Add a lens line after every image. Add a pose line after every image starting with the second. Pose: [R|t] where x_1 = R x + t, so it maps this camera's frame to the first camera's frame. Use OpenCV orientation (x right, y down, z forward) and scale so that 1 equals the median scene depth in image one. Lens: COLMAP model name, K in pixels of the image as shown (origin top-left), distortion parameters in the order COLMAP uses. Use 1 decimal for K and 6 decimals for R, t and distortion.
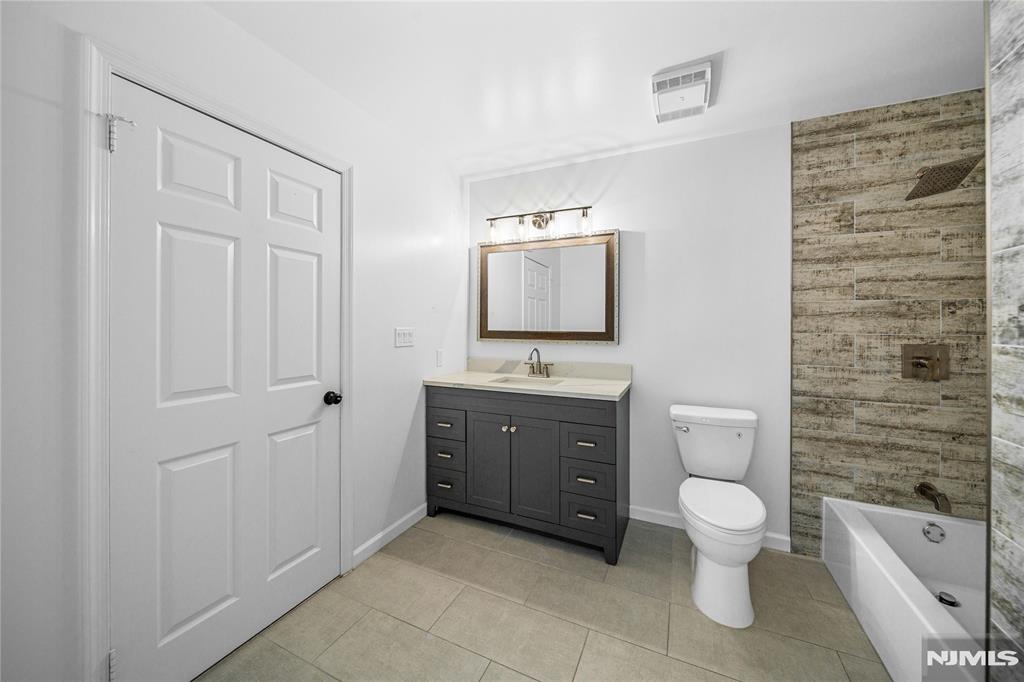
lens RADIAL K [[364.7, 0, 519.3], [0, 364.7, 324.2], [0, 0, 1]] dist [-0.001609, -0.000415]
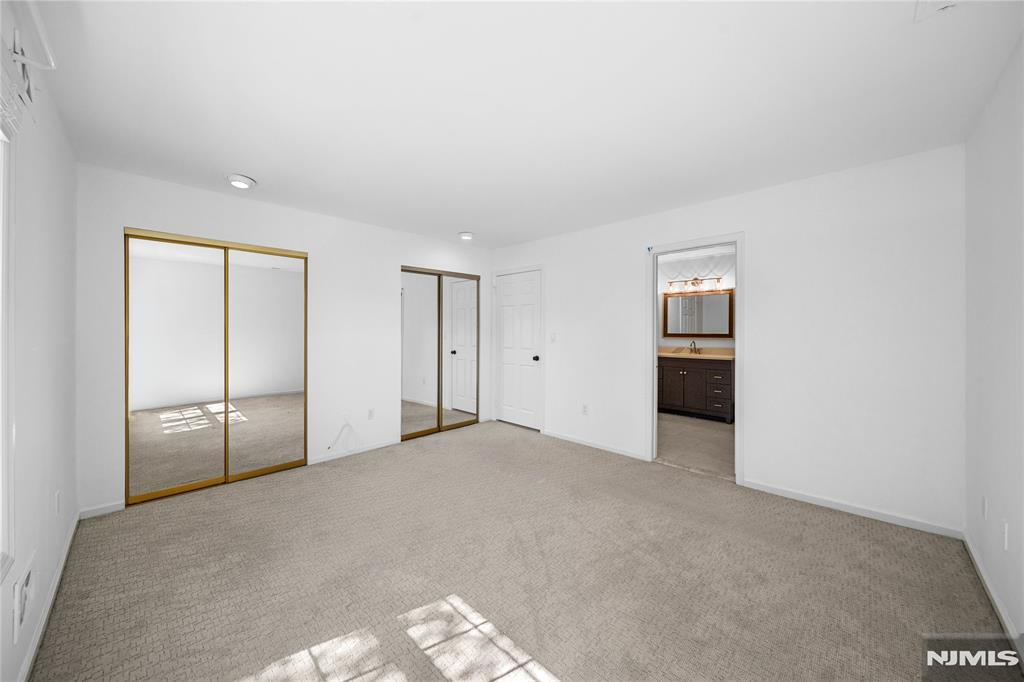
lens RADIAL K [[364.7, 0, 512.1], [0, 364.7, 334.6], [0, 0, 1]] dist [-0.001609, -0.000415]
pose [[0.938441, 0.000183, -0.345438, -0.283797], [0.006160, 0.999832, 0.017262, -0.025844], [0.345384, -0.018328, 0.938283, -1.859201]]
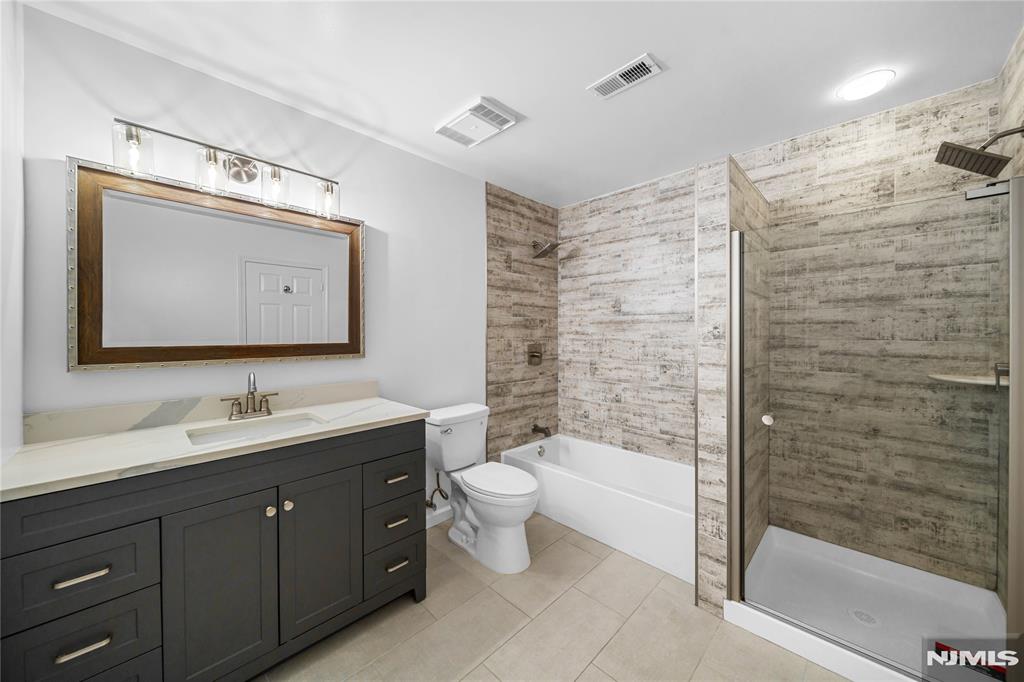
lens RADIAL K [[364.7, 0, 507.6], [0, 364.7, 332.7], [0, 0, 1]] dist [-0.001609, -0.000415]
pose [[0.350437, -0.005040, 0.936573, -0.487651], [-0.000336, 0.999985, 0.005507, -0.007181], [-0.936586, -0.002245, 0.350430, 0.462830]]
